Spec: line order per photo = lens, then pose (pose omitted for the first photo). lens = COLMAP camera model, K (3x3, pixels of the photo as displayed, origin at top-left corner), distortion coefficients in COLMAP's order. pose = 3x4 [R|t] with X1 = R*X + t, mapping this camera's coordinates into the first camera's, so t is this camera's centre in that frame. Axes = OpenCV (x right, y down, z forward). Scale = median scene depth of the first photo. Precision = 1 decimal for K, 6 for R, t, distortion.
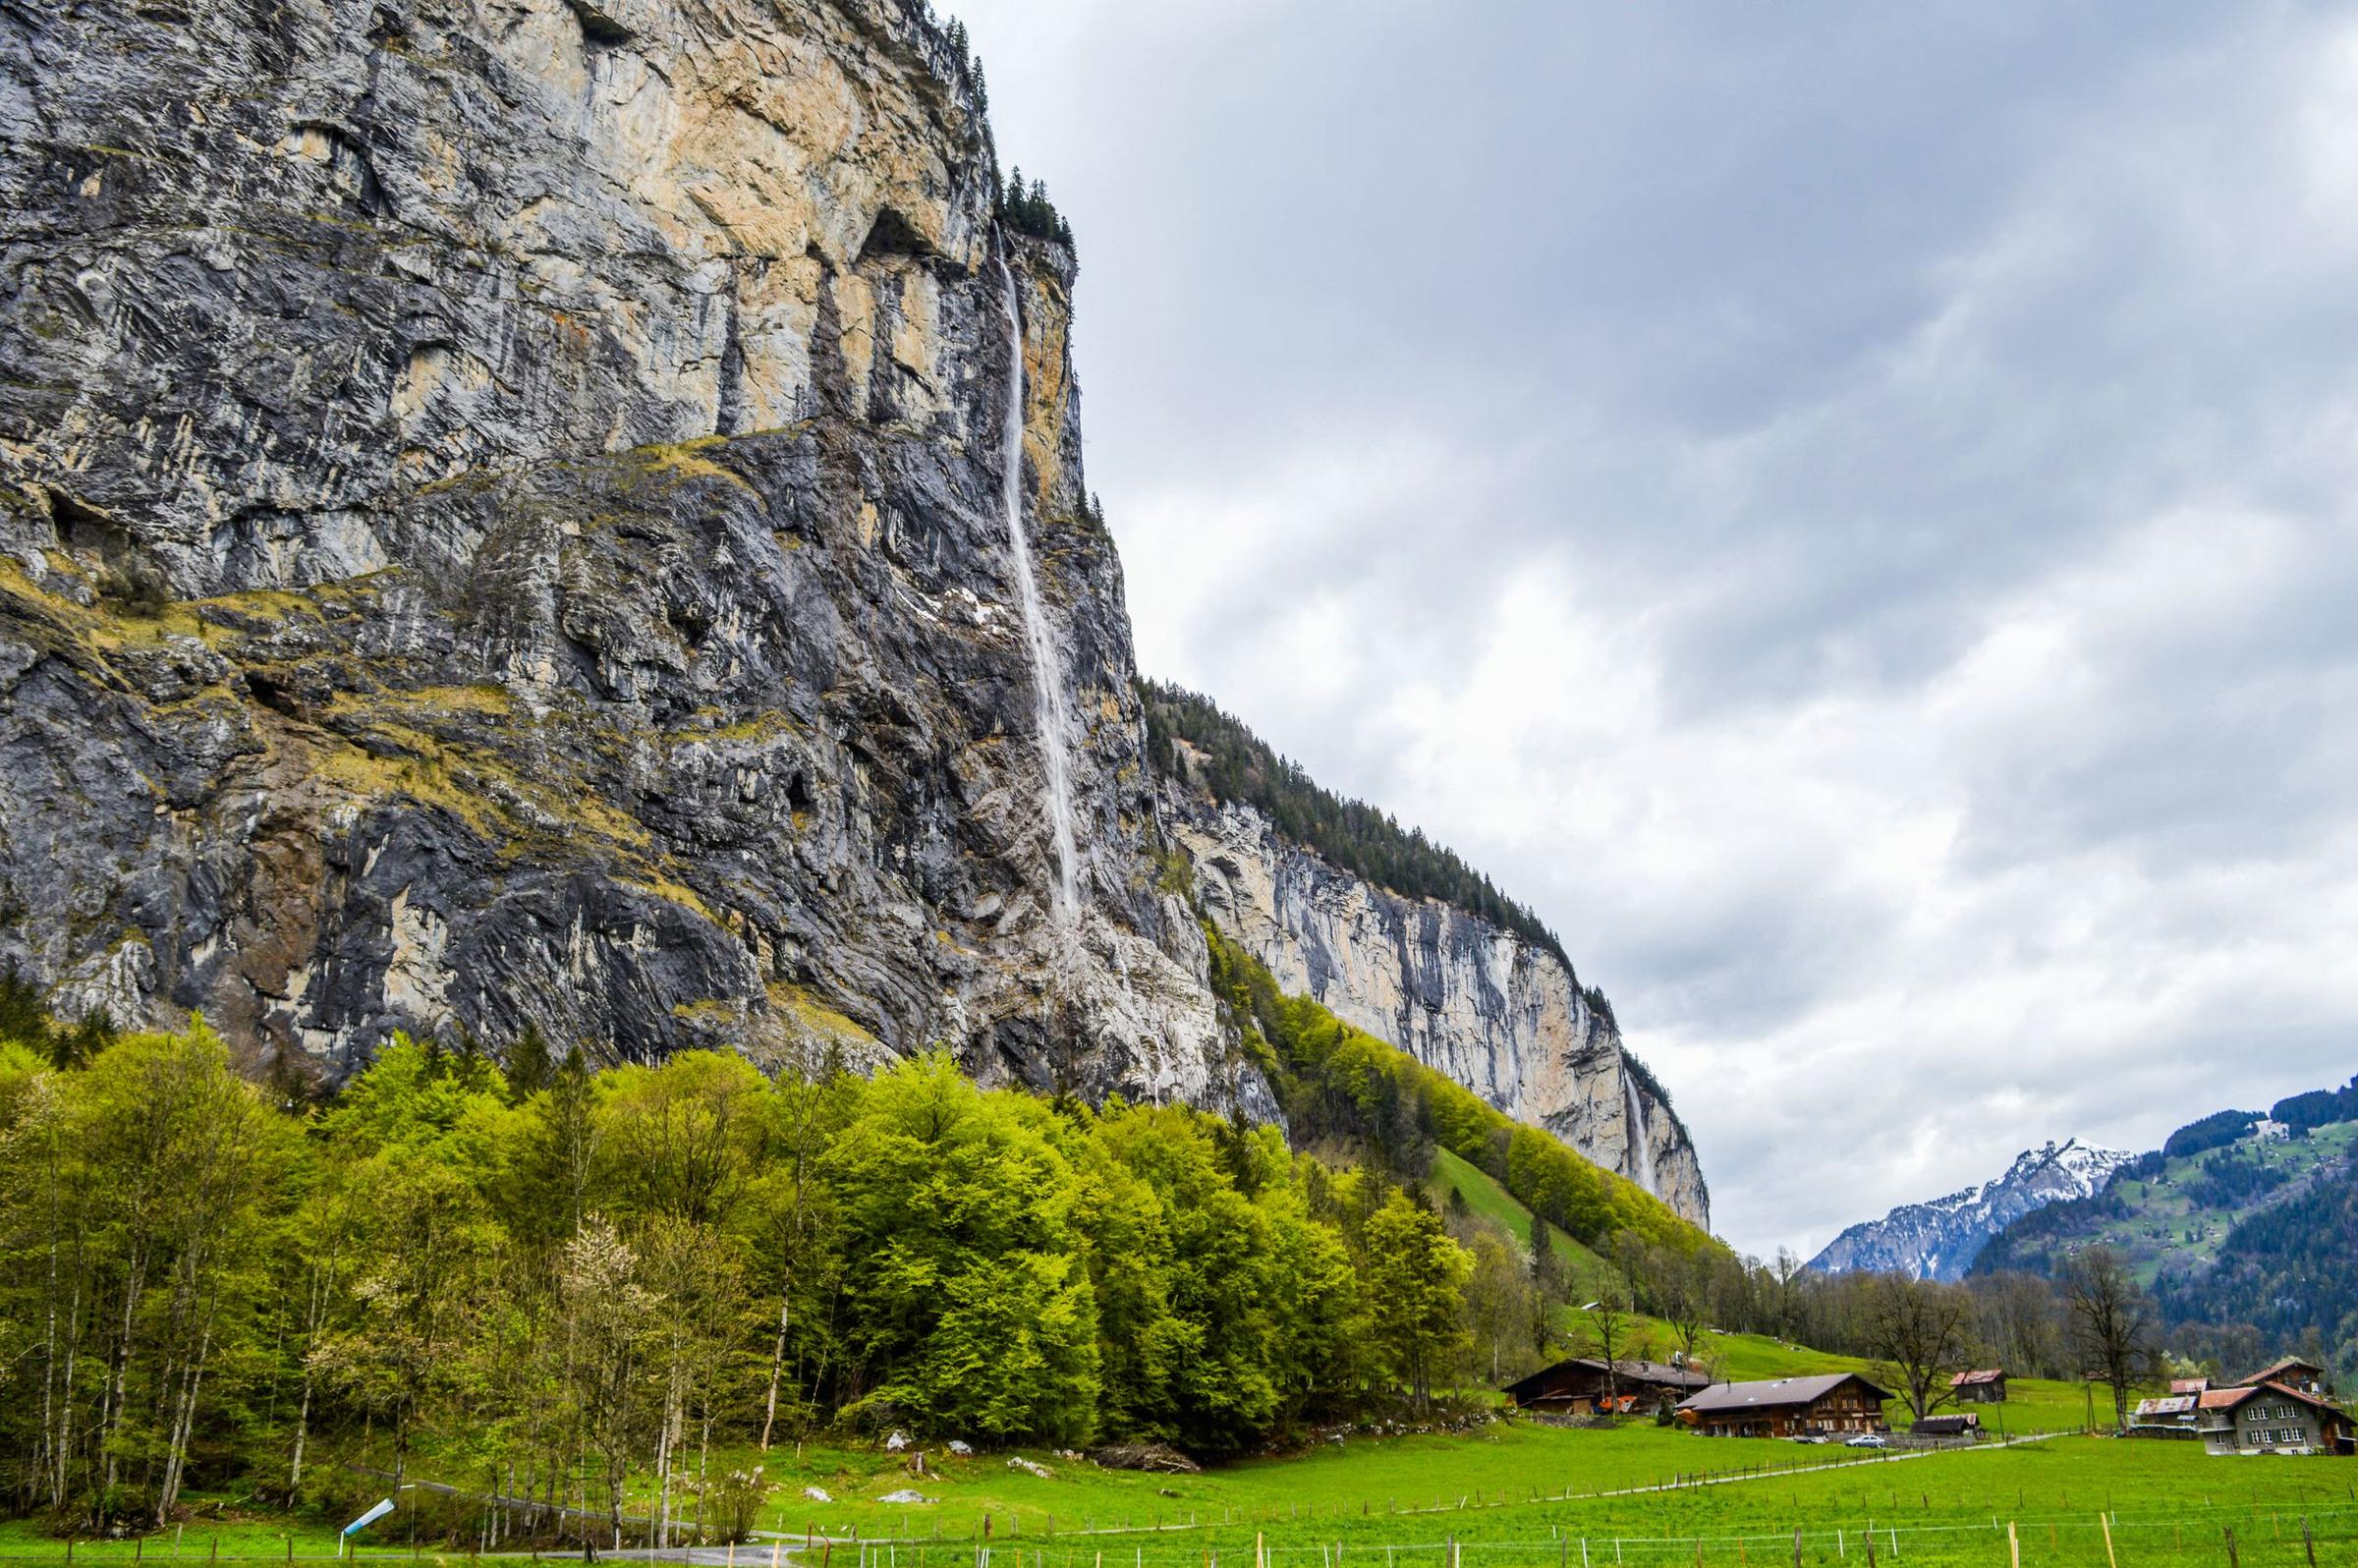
lens RADIAL K [[1862.1, 0, 1180.8], [0, 1862.1, 783.4], [0, 0, 1]] dist [-0.094588, 0.022194]
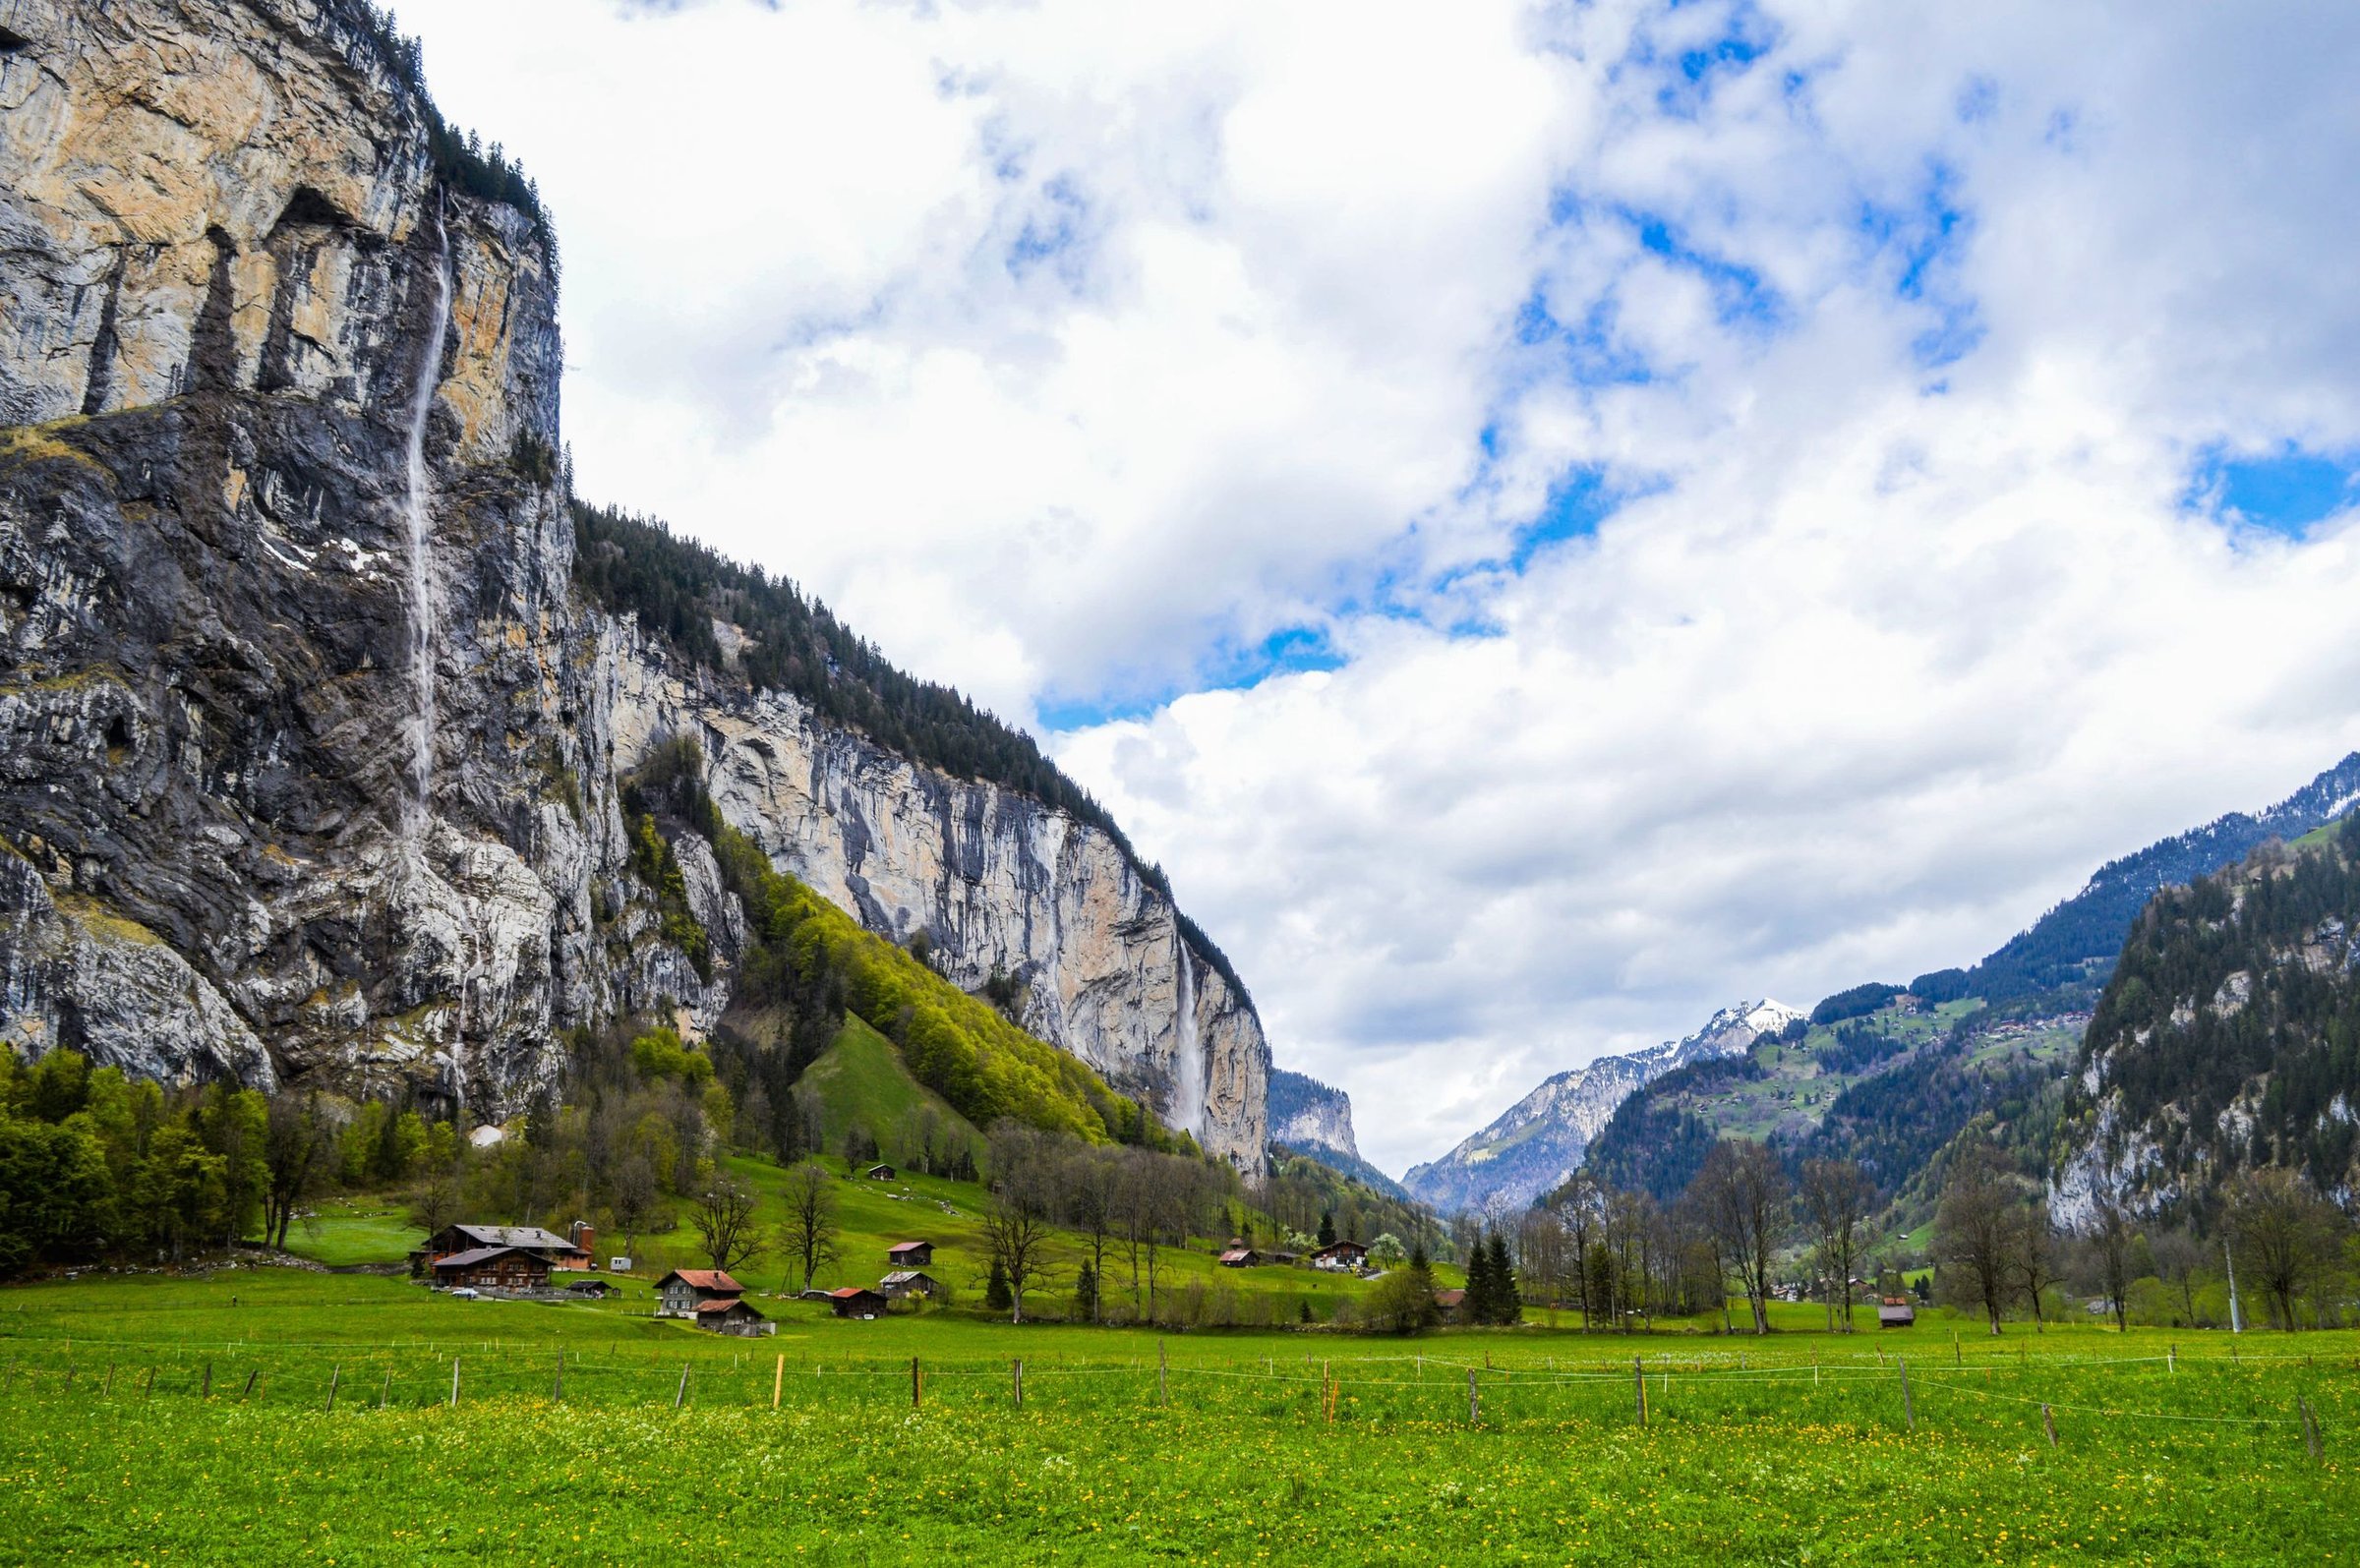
lens RADIAL K [[1863.5, 0, 1178.4], [0, 1863.5, 784.0], [0, 0, 1]] dist [-0.094588, 0.022194]
pose [[0.992466, 0.041730, 0.115192, 0.259569], [-0.052024, 0.994774, 0.087849, -0.076542], [-0.110924, -0.093180, 0.989451, -0.181256]]
